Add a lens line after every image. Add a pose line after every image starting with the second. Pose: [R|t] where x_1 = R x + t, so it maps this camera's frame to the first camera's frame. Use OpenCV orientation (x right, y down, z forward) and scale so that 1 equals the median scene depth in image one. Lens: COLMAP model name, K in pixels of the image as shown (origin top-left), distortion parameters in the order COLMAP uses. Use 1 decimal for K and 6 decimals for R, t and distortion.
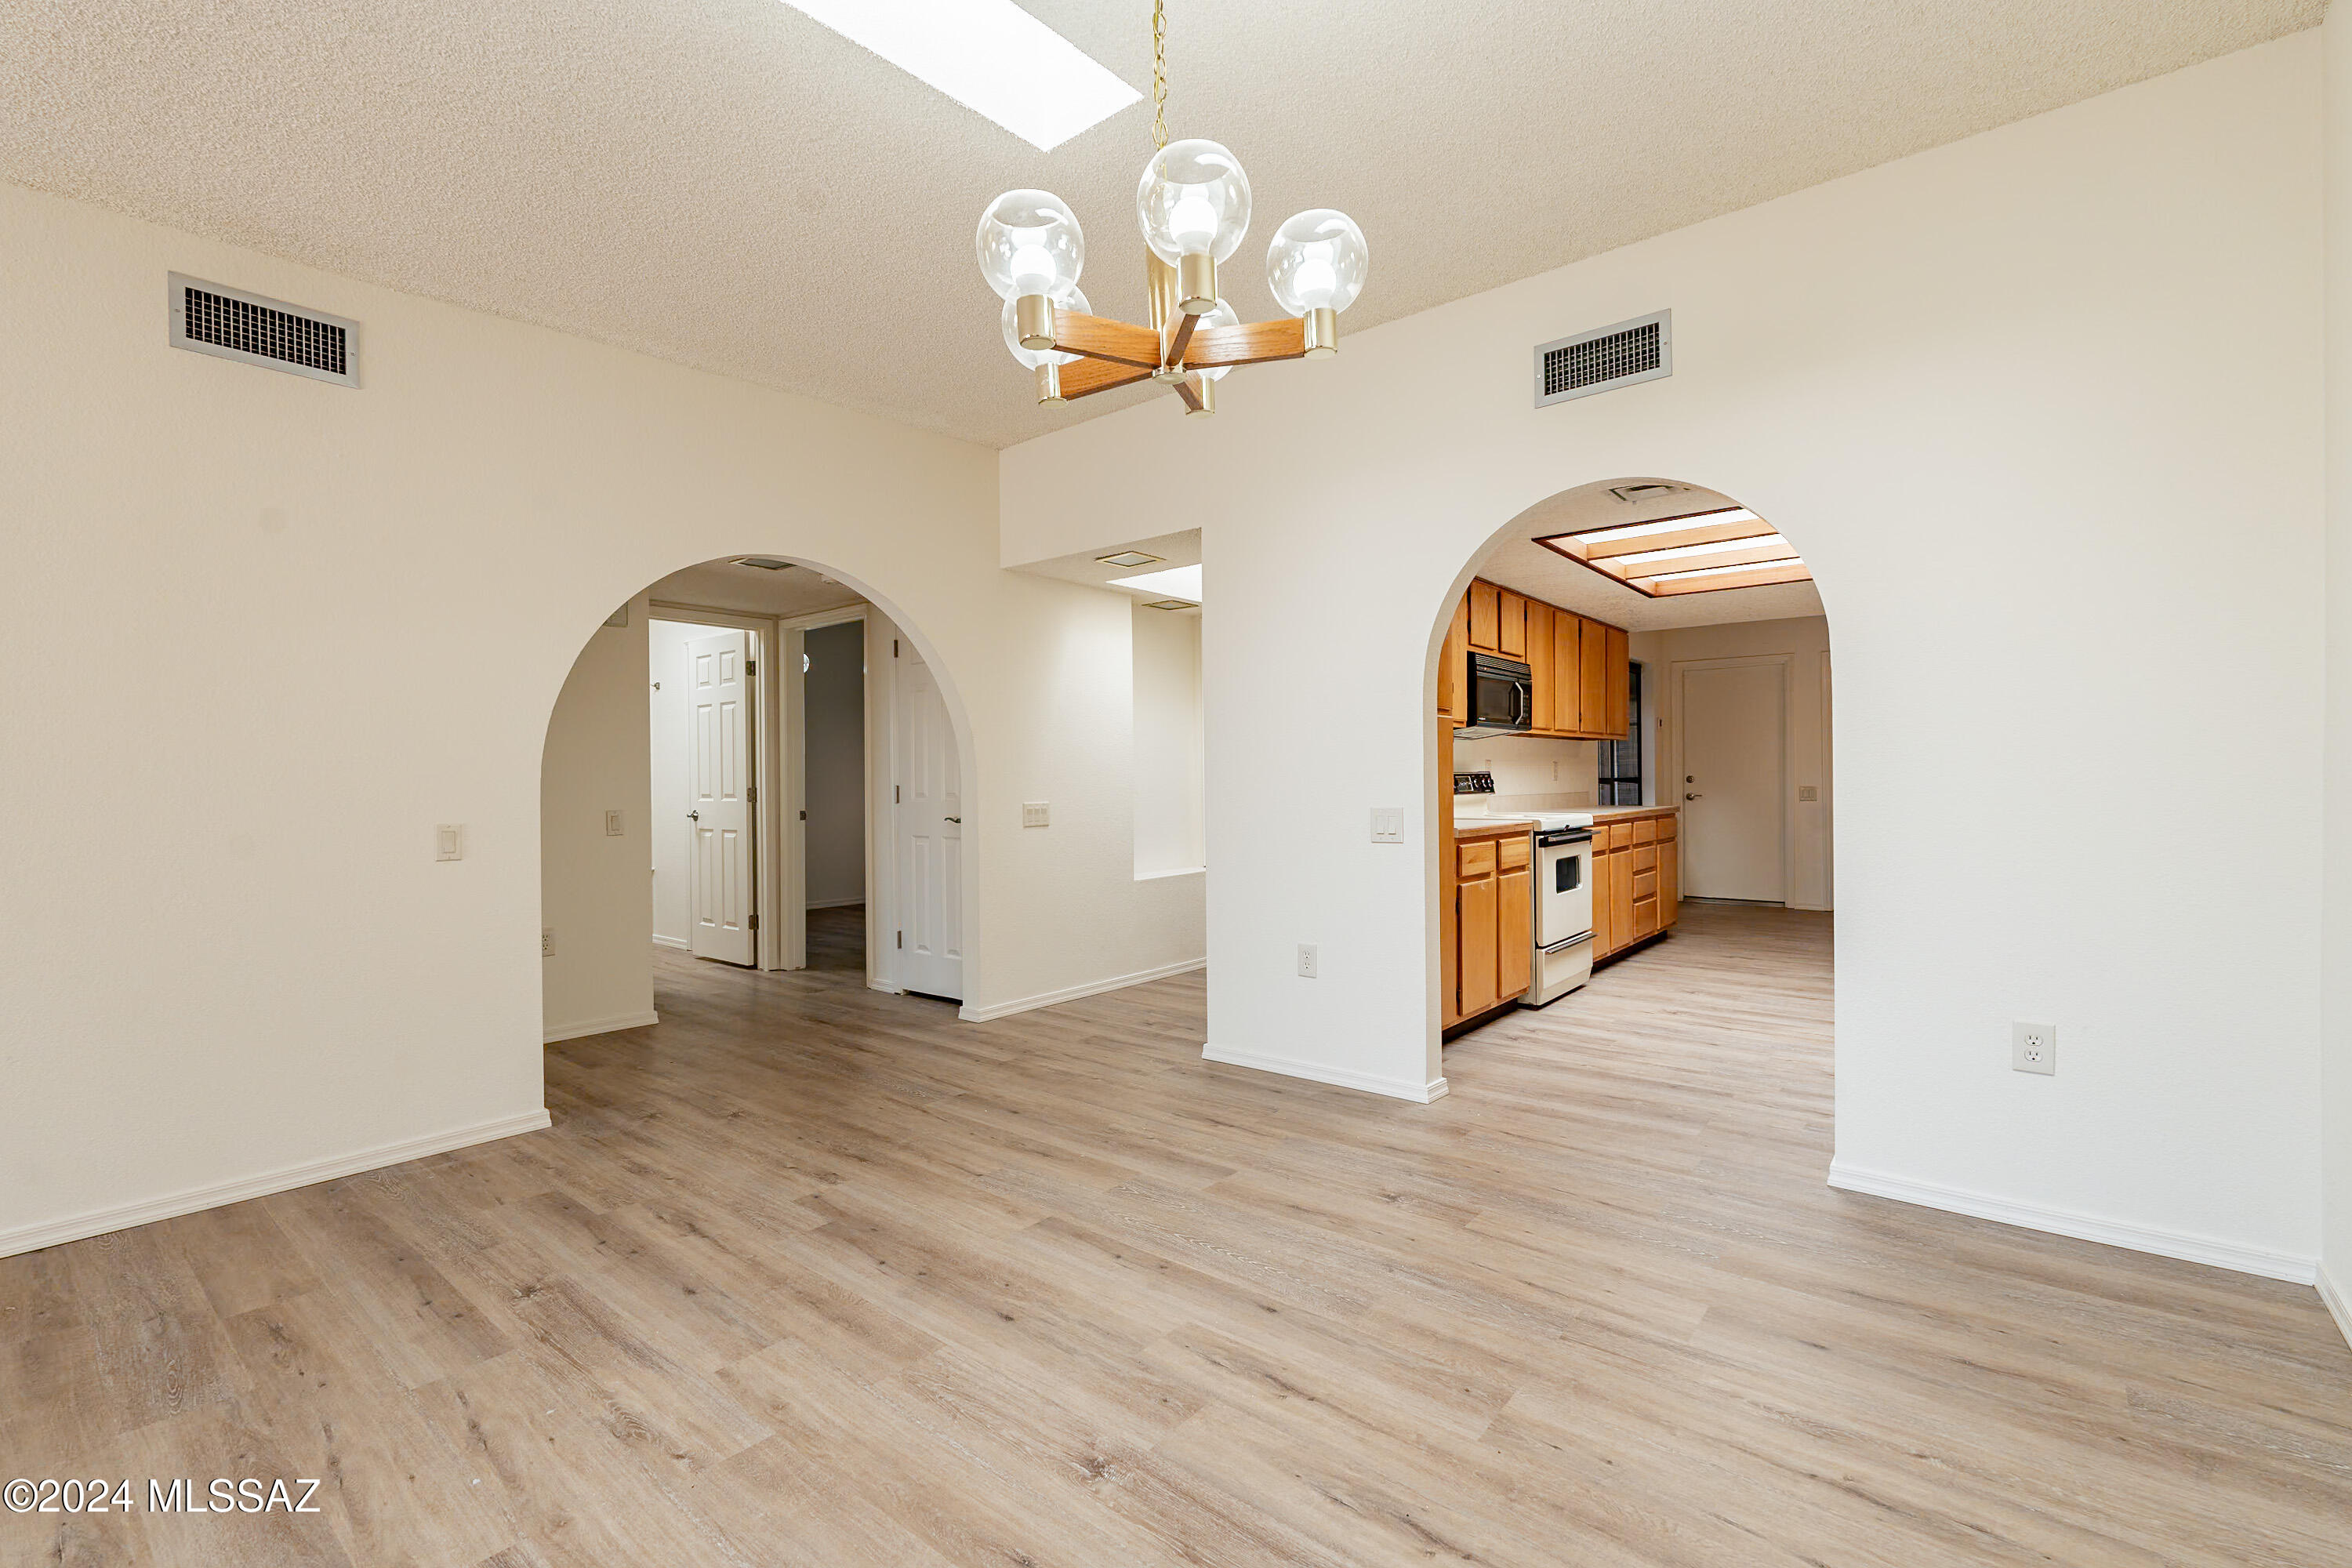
lens RADIAL K [[1019.8, 0, 1179.1], [0, 1019.8, 784.5], [0, 0, 1]] dist [-0.002982, -0.000747]
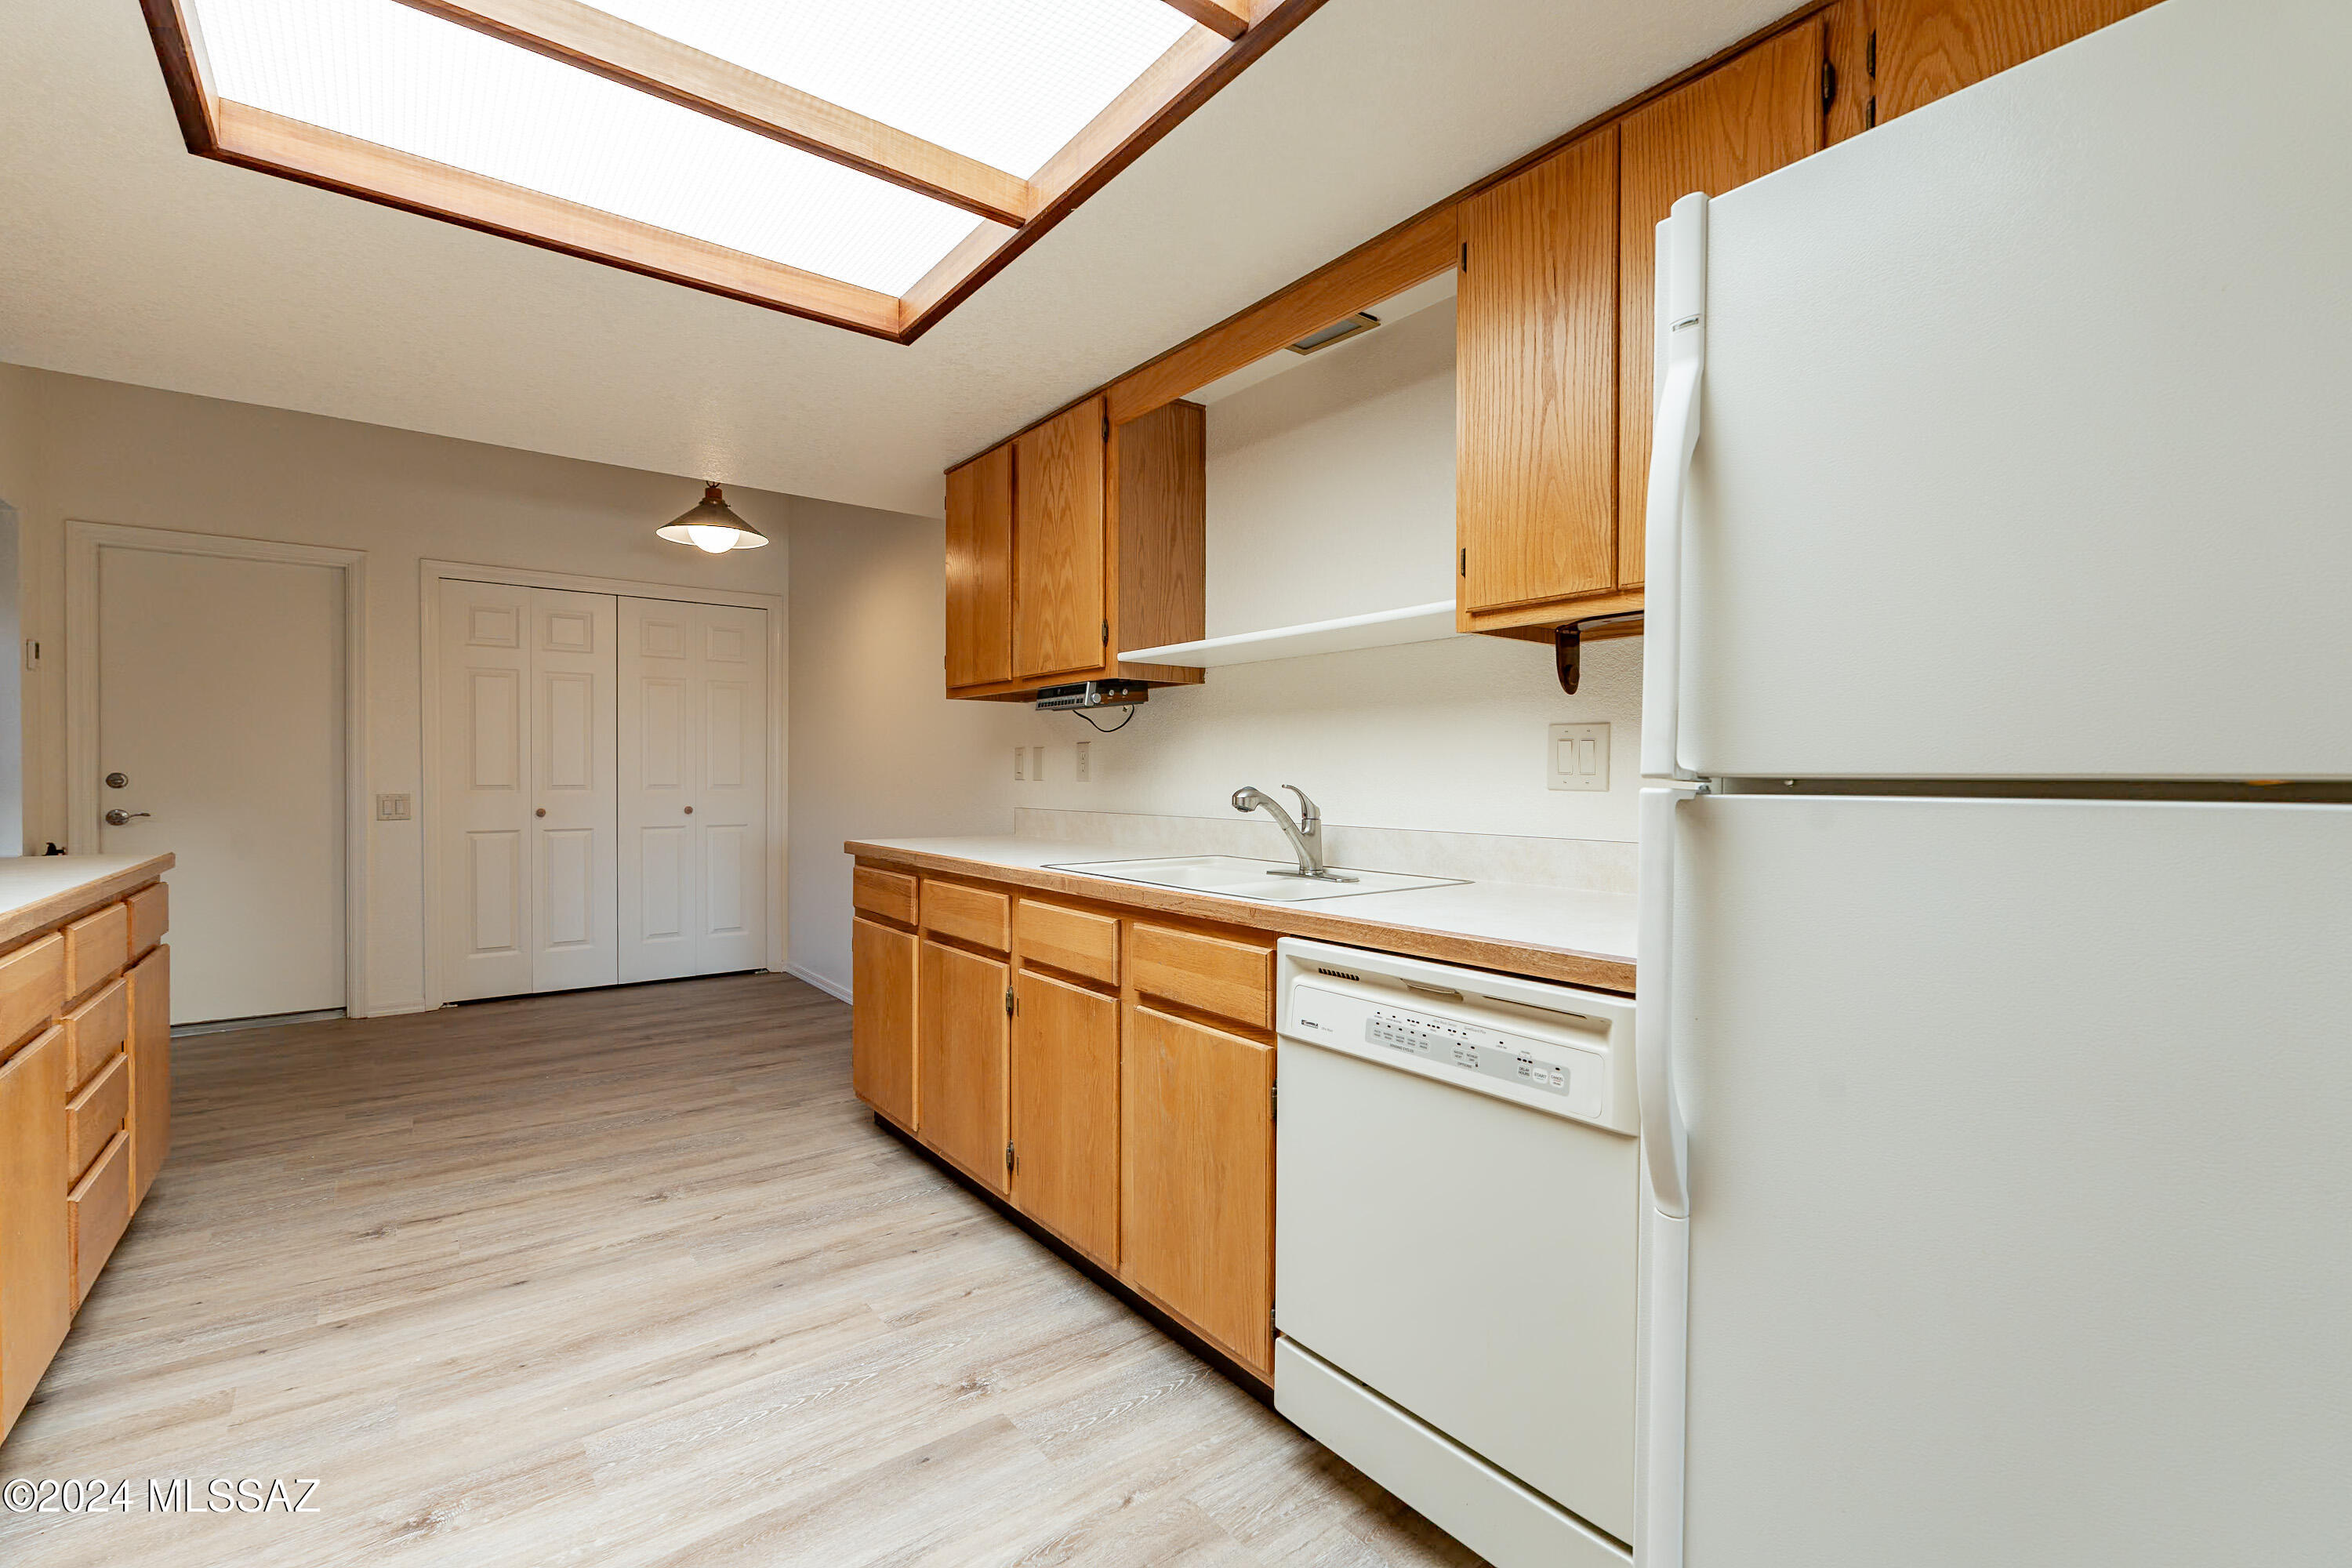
lens RADIAL K [[1019.8, 0, 1179.1], [0, 1019.8, 784.5], [0, 0, 1]] dist [-0.002982, -0.000747]
pose [[0.223956, 0.001012, 0.974599, 0.263008], [-0.000549, 0.999999, -0.000913, -0.005108], [-0.974599, -0.000331, 0.223957, 0.708928]]
